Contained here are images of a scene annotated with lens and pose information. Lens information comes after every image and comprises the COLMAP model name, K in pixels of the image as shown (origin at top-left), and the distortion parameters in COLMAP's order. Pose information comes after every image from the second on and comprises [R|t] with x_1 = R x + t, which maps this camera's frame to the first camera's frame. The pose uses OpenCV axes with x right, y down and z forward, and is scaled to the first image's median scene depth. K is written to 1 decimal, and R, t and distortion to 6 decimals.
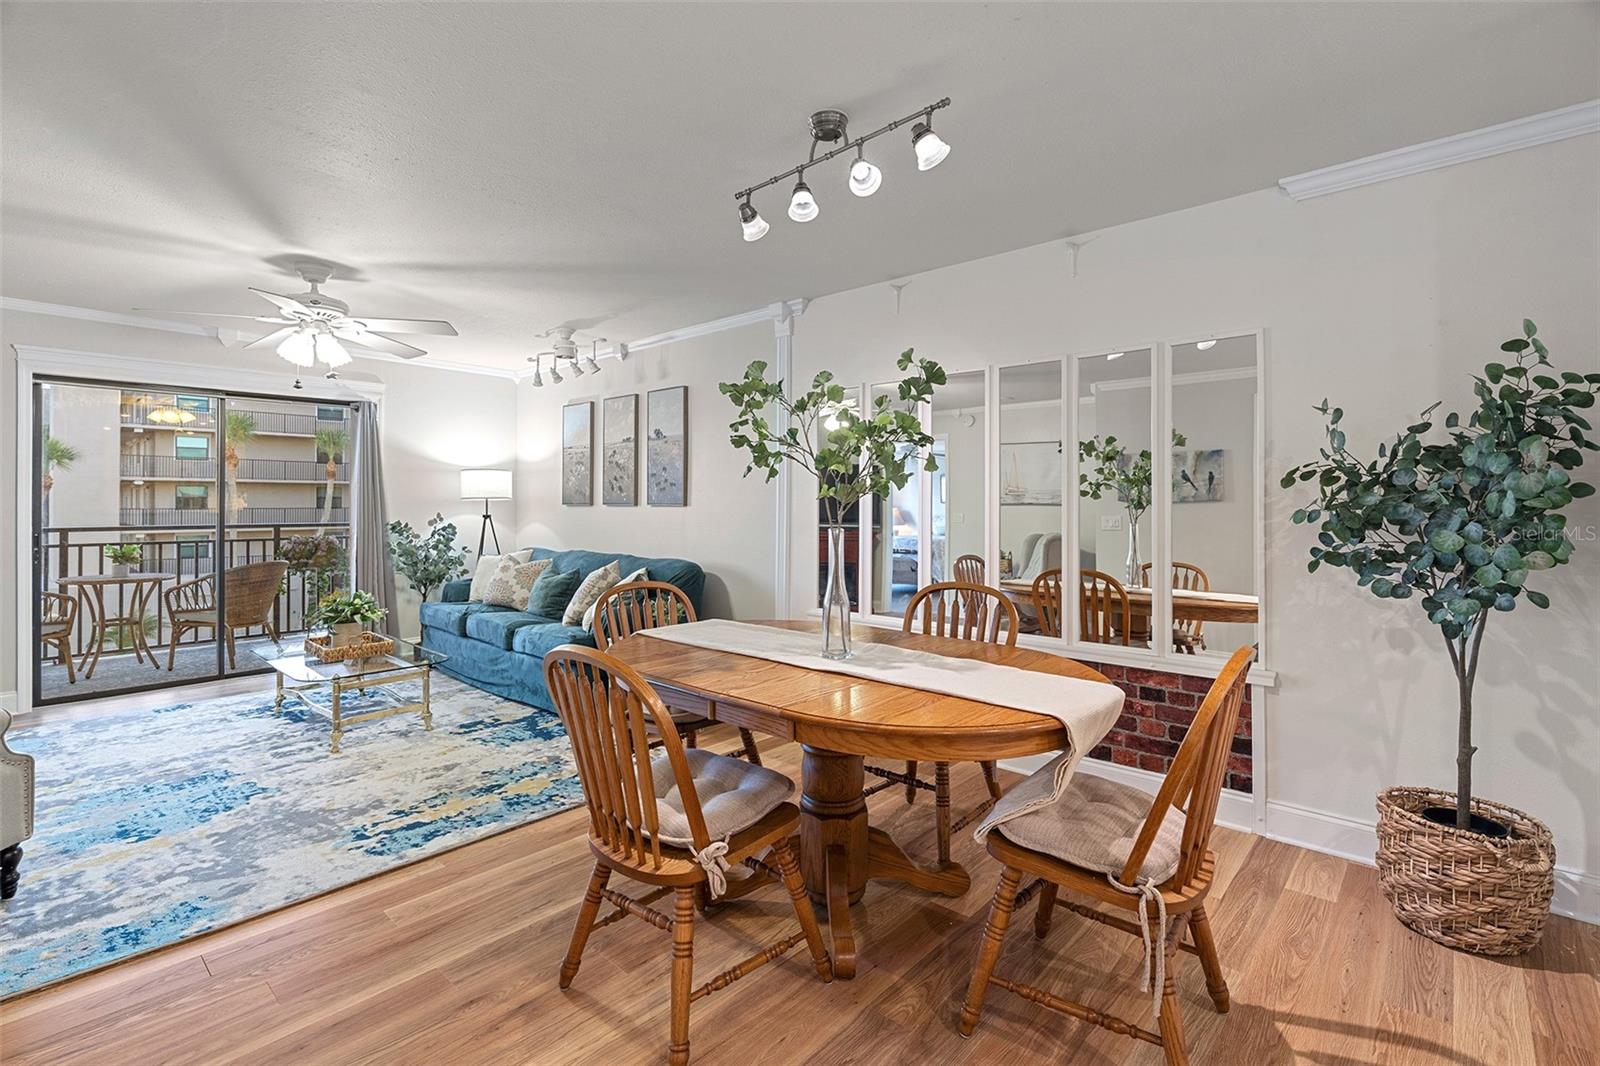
lens RADIAL K [[724.1, 0, 803.0], [0, 724.1, 495.2], [0, 0, 1]] dist [-0.005763, 0.000565]
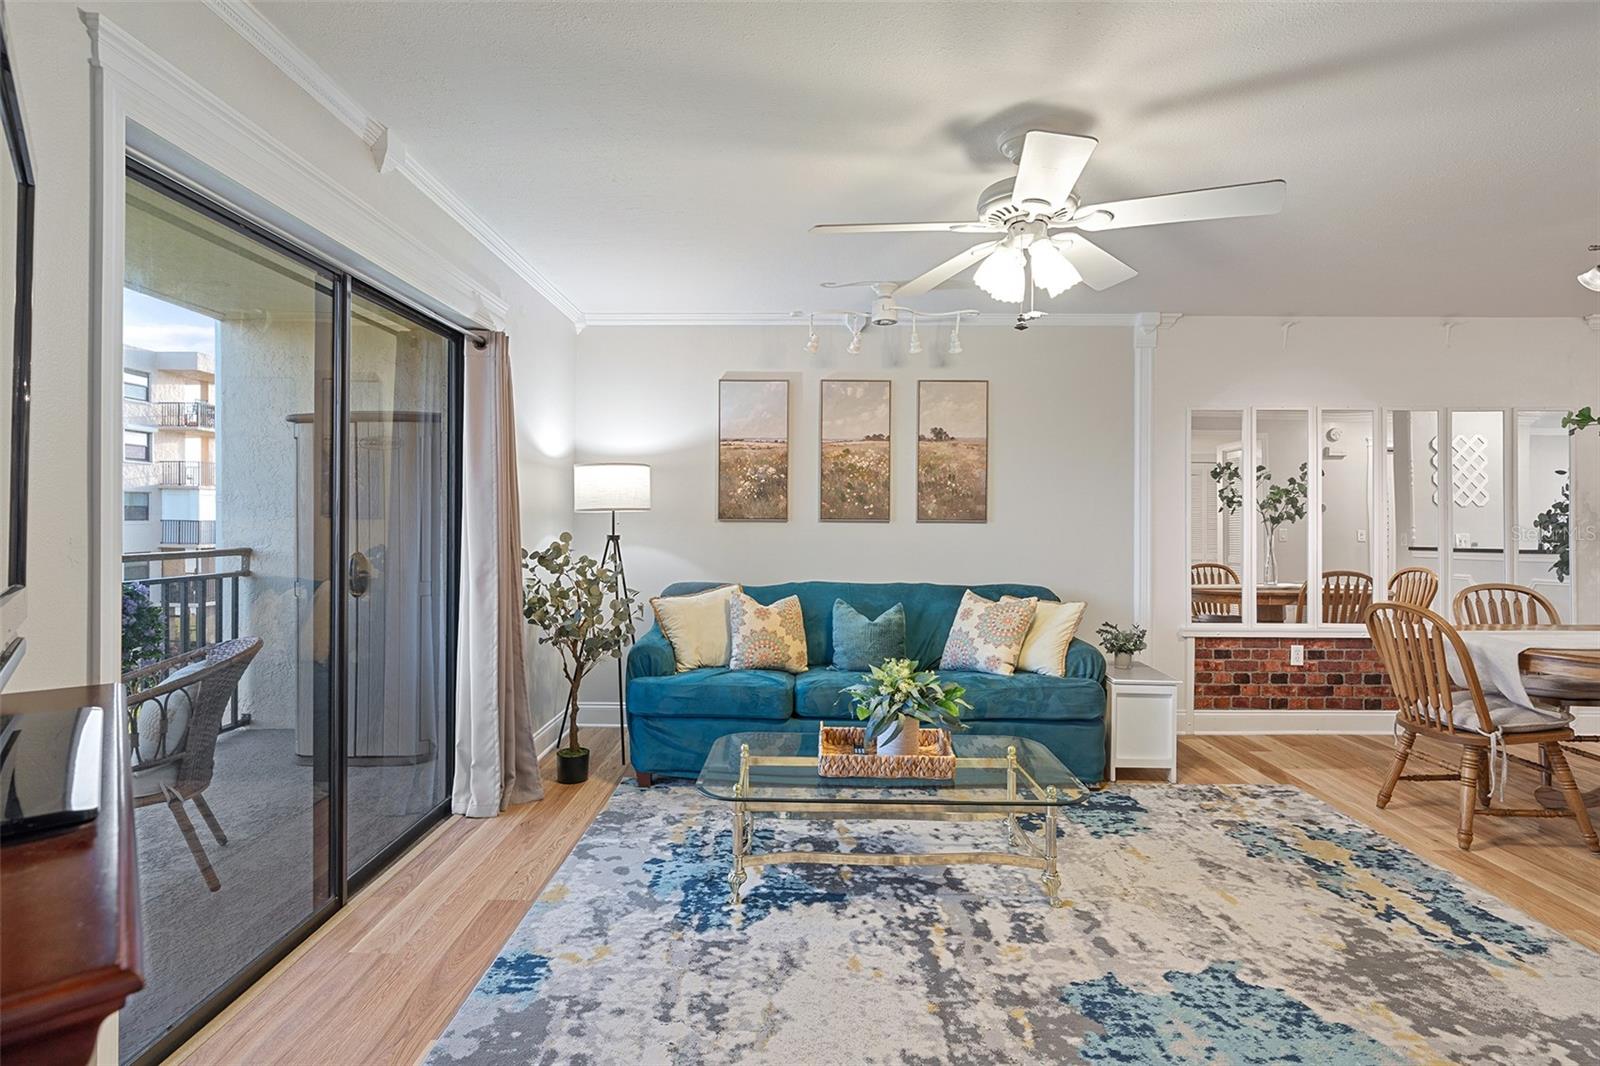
lens RADIAL K [[764.5, 0, 807.6], [0, 764.5, 522.6], [0, 0, 1]] dist [-0.009096, 0.004484]
pose [[0.755903, -0.004276, 0.654670, -0.971149], [-0.011778, 0.999728, 0.020129, -0.000116], [-0.654578, -0.022927, 0.755647, 0.487984]]
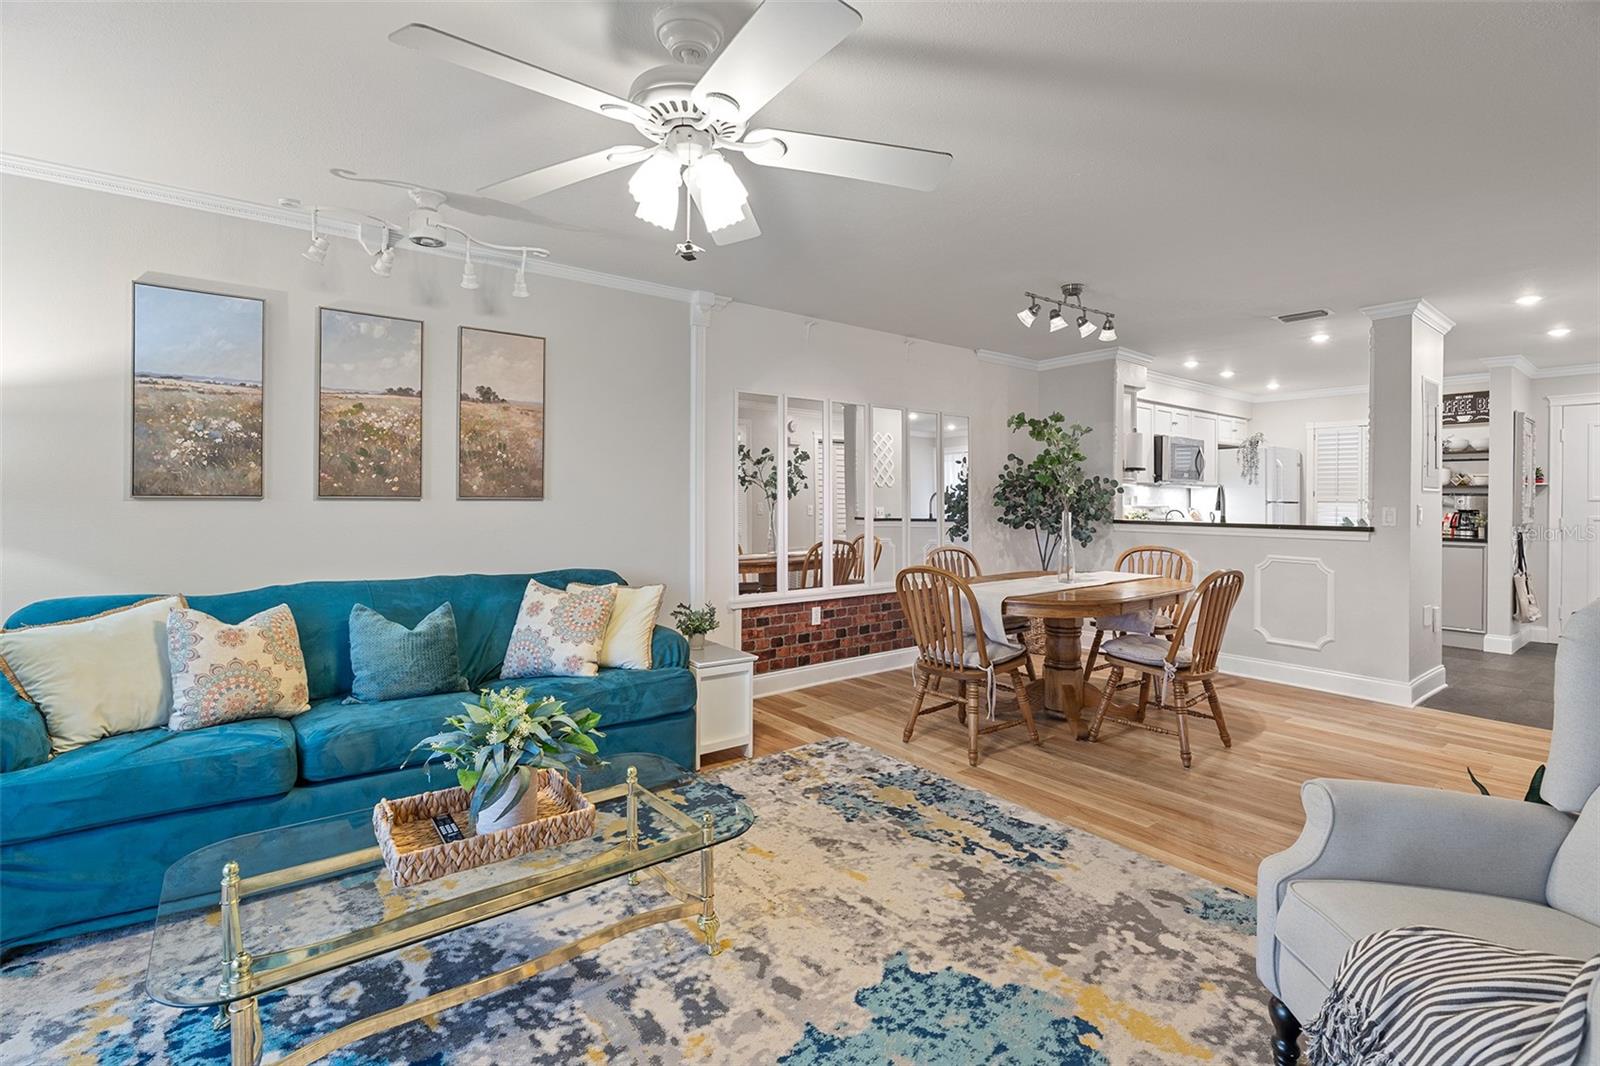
lens RADIAL K [[724.1, 0, 791.8], [0, 724.1, 498.5], [0, 0, 1]] dist [-0.005763, 0.000565]
pose [[0.186952, -0.003737, 0.982362, -0.903322], [-0.018710, 0.999798, 0.007364, 0.003819], [-0.982191, -0.019756, 0.186845, 0.648686]]
